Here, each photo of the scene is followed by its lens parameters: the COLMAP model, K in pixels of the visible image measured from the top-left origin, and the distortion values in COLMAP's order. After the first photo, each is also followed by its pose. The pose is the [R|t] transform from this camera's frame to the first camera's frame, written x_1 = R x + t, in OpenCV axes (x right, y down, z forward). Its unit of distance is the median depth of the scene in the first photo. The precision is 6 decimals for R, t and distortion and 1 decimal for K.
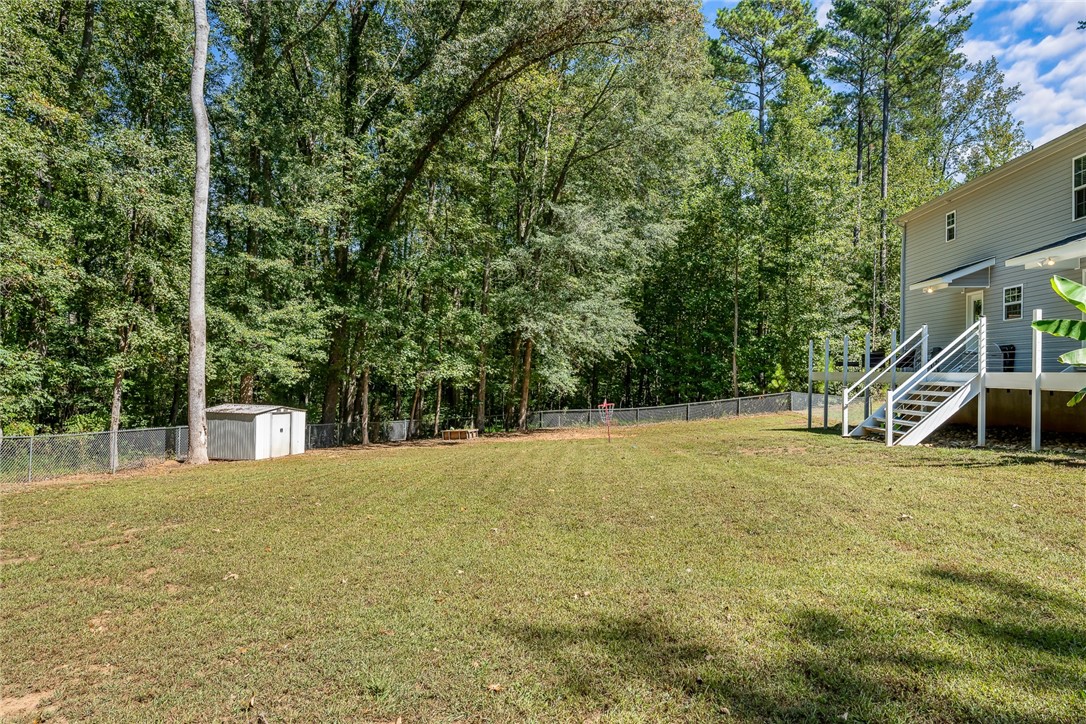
lens RADIAL K [[720.3, 0, 543.0], [0, 720.3, 362.0], [0, 0, 1]] dist [0.007855, 0.001011]
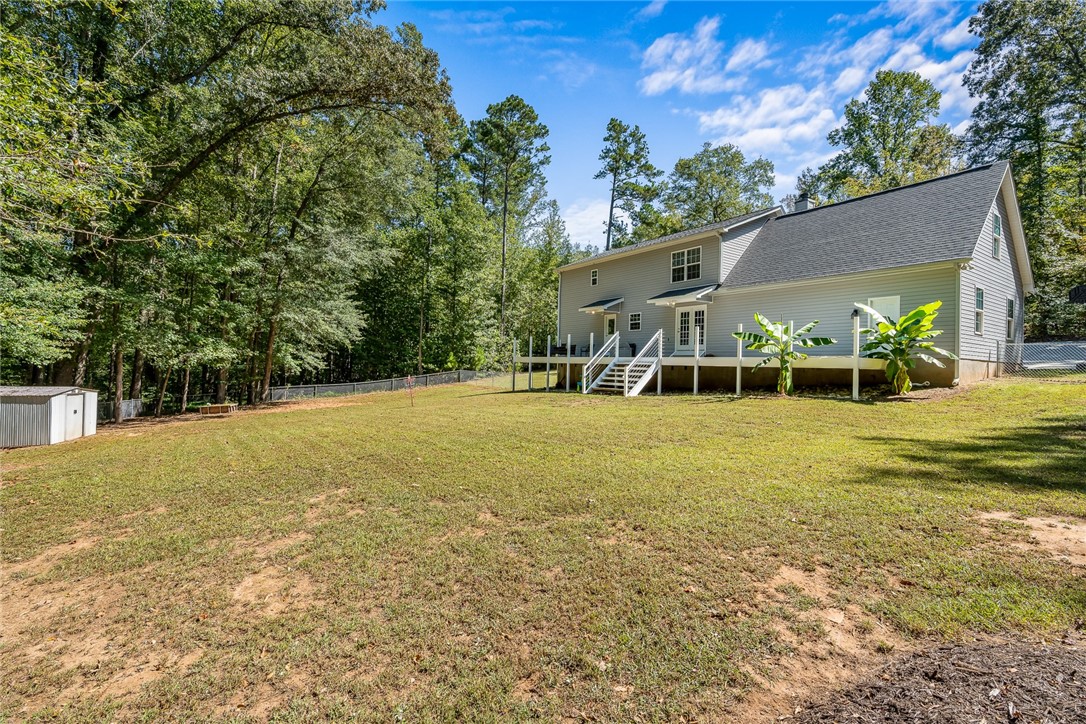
lens RADIAL K [[495.6, 0, 546.6], [0, 495.6, 353.9], [0, 0, 1]] dist [-0.002311, 0.000564]
pose [[0.784257, 0.013904, 0.620281, -0.243675], [-0.017185, 0.999852, -0.000684, 0.005682], [-0.620198, -0.010123, 0.784380, 0.077372]]
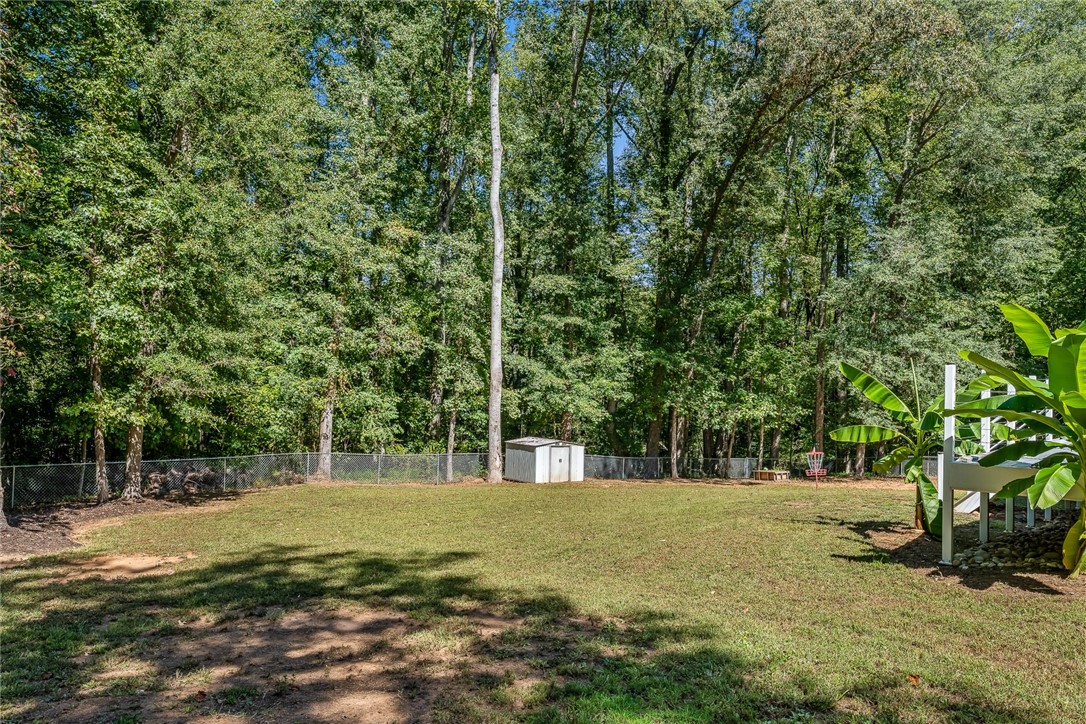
lens RADIAL K [[817.1, 0, 543.0], [0, 817.1, 362.0], [0, 0, 1]] dist [-0.009464, -0.001608]
pose [[0.799106, -0.019262, -0.600881, 0.386767], [0.000370, 0.999502, -0.031548, -0.024228], [0.601190, 0.024987, 0.798715, -0.104975]]
